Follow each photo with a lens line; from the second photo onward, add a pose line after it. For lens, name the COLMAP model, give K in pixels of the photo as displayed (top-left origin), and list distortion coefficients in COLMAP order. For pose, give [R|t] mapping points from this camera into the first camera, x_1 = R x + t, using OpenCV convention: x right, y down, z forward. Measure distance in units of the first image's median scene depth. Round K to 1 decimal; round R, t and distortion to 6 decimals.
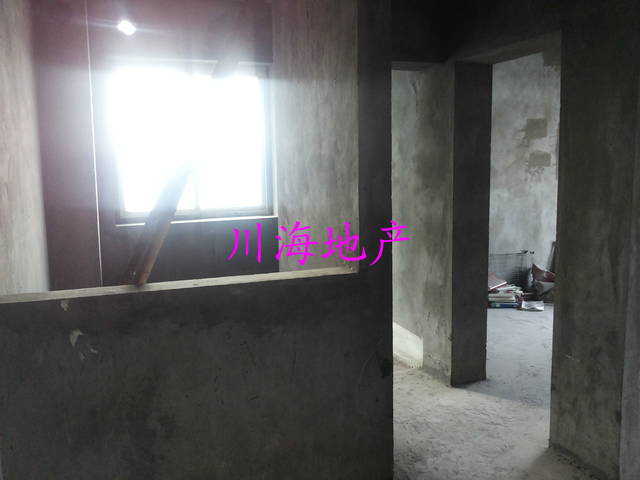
lens RADIAL K [[572.2, 0, 320.0], [0, 572.2, 240.0], [0, 0, 1]] dist [-0.019433, -0.009352]
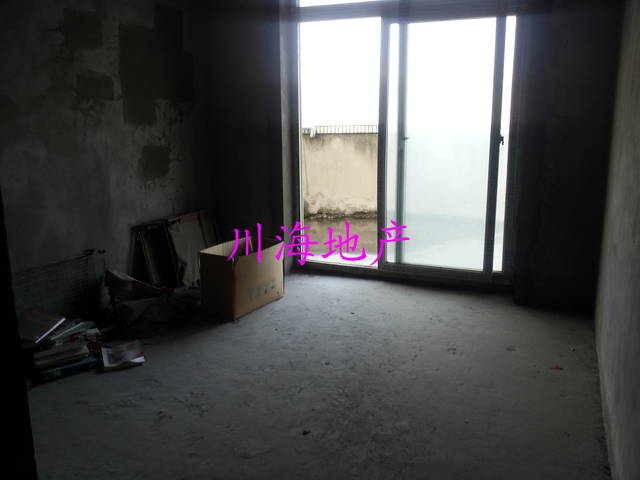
lens RADIAL K [[572.2, 0, 320.0], [0, 572.2, 240.0], [0, 0, 1]] dist [-0.019433, -0.009352]
pose [[0.712992, -0.139154, 0.687225, 0.135897], [0.084899, 0.990031, 0.112385, -0.035728], [-0.696013, -0.021785, 0.717699, 0.438660]]
